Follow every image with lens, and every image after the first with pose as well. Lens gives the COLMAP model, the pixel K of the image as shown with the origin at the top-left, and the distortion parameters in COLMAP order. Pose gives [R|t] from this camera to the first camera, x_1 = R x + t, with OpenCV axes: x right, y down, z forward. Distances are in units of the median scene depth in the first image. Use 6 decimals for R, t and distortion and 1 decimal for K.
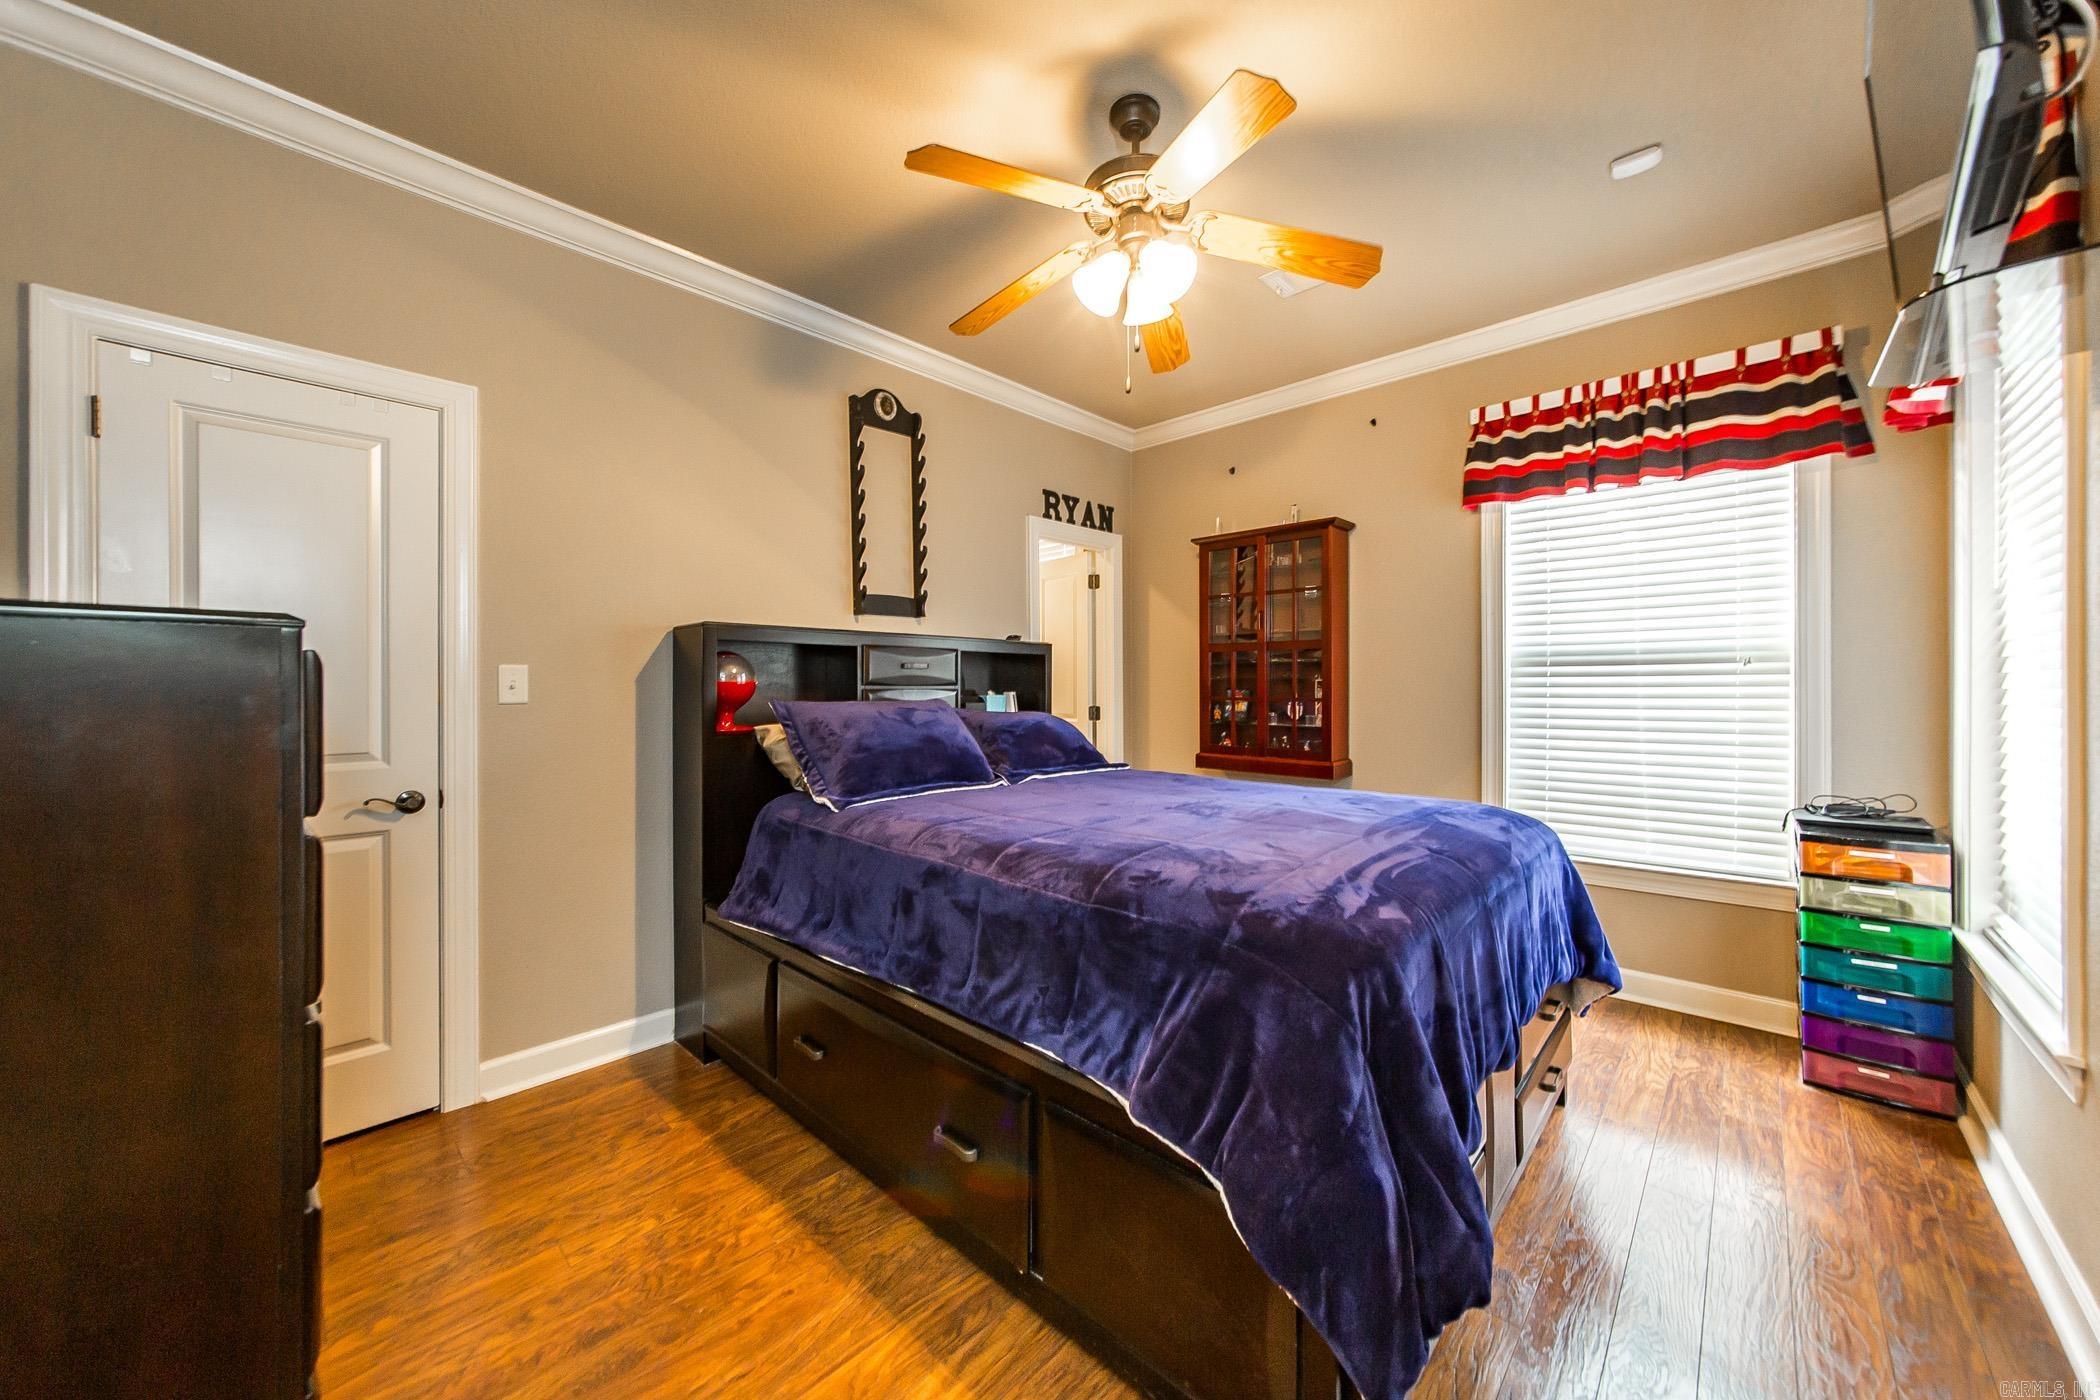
lens RADIAL K [[757.2, 0, 1045.5], [0, 757.2, 686.9], [0, 0, 1]] dist [-0.001223, -0.000053]
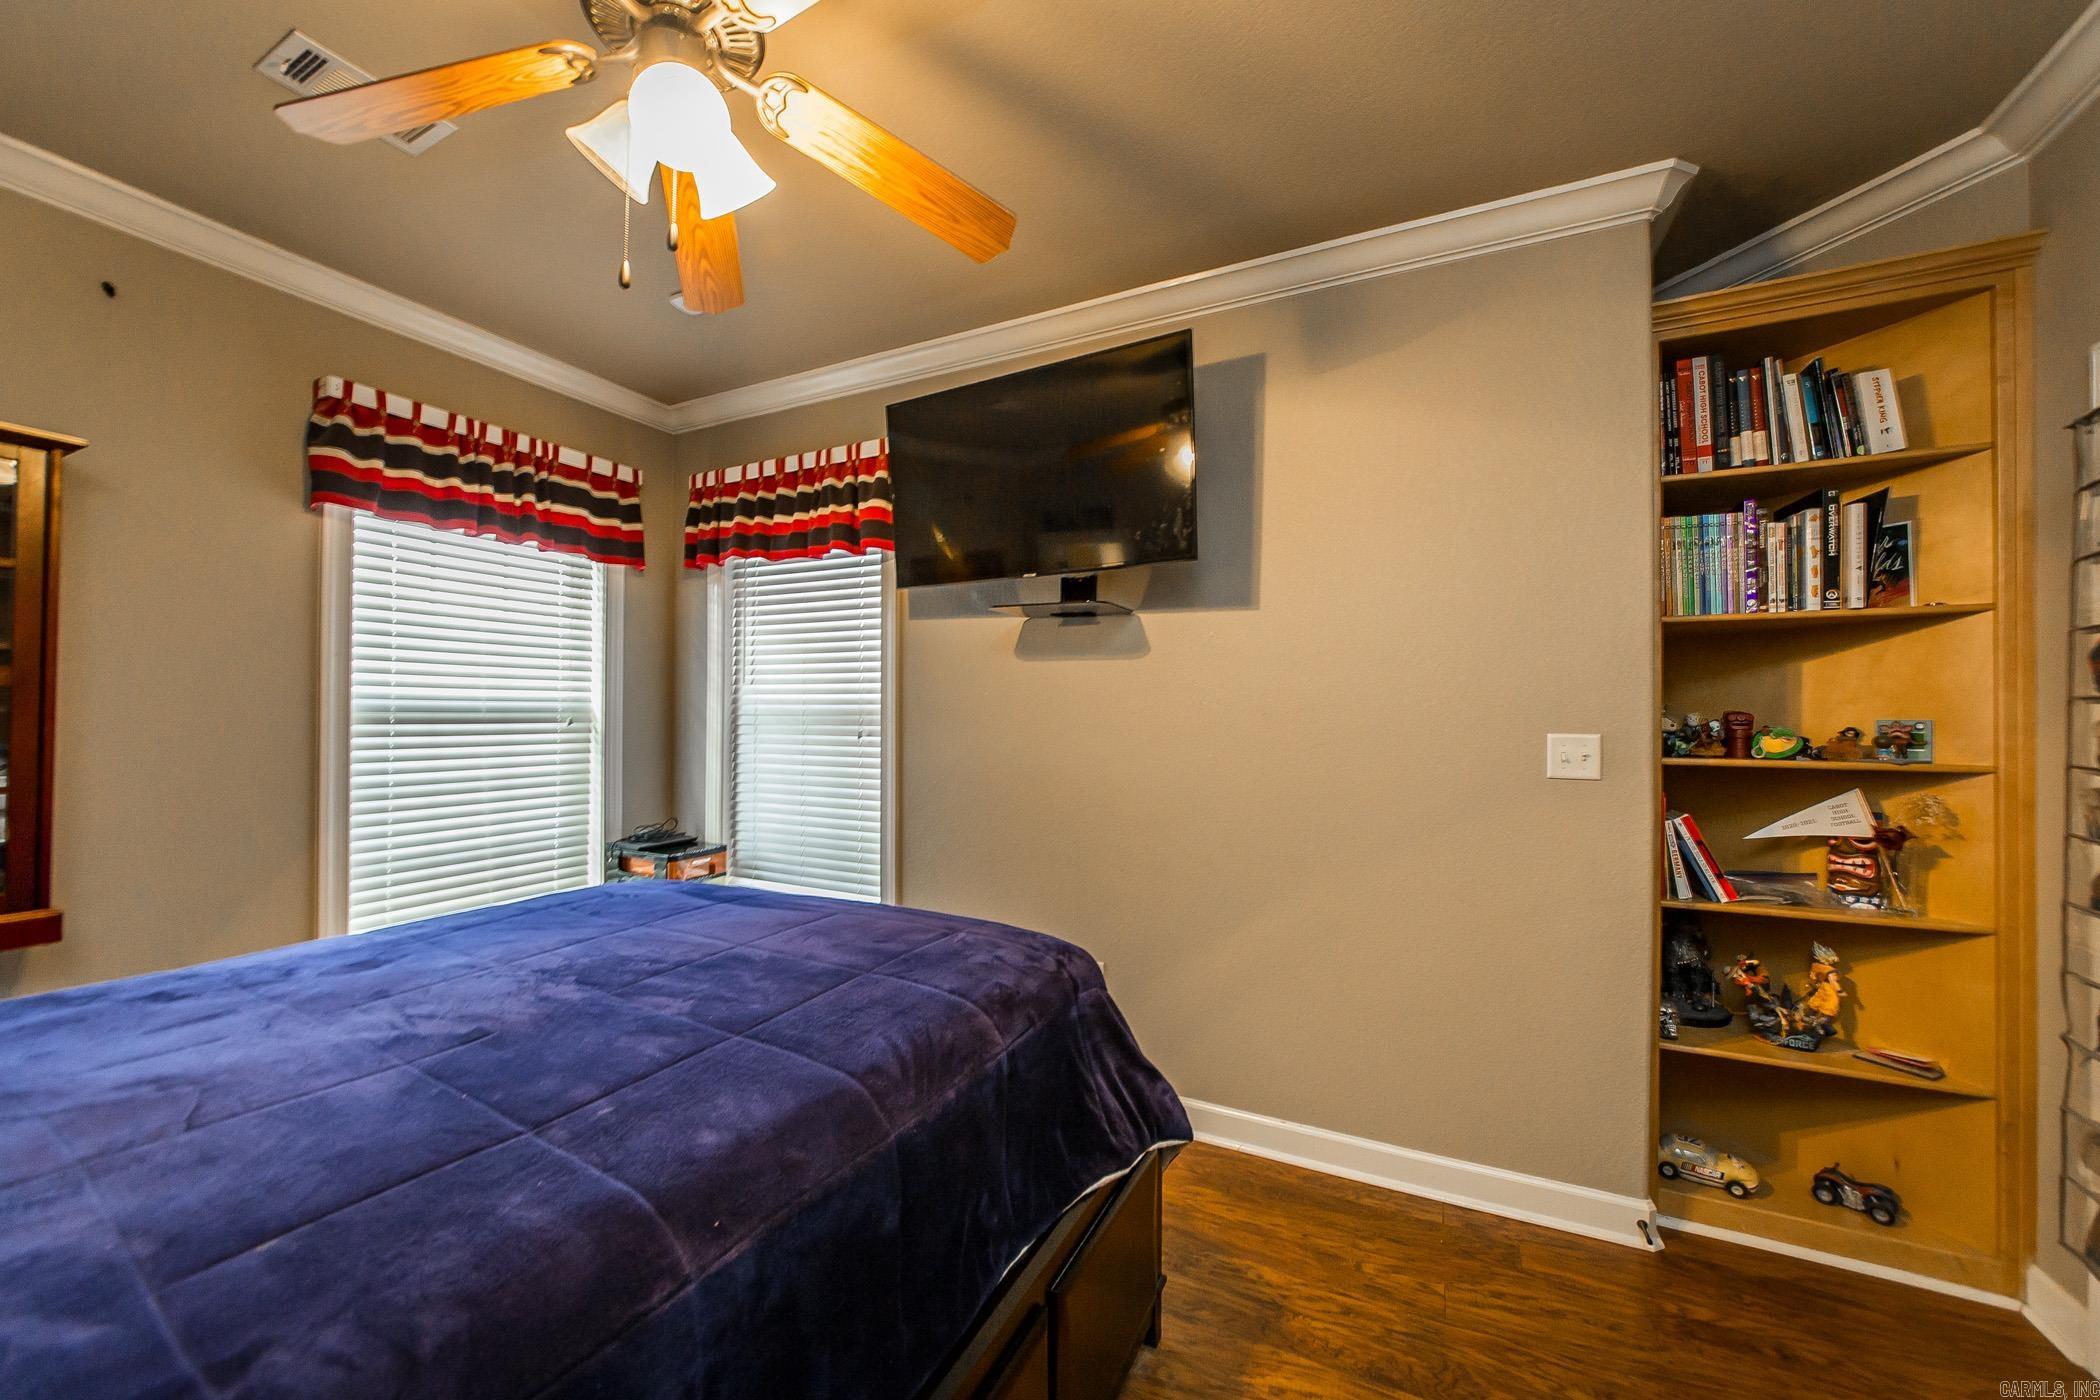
lens RADIAL K [[779.7, 0, 1043.9], [0, 779.7, 710.2], [0, 0, 1]] dist [-0.002385, -0.000039]
pose [[-0.297832, 0.006032, 0.954599, -0.461232], [-0.003892, 0.999964, -0.007532, -0.048141], [-0.954610, -0.005958, -0.297798, 0.716452]]
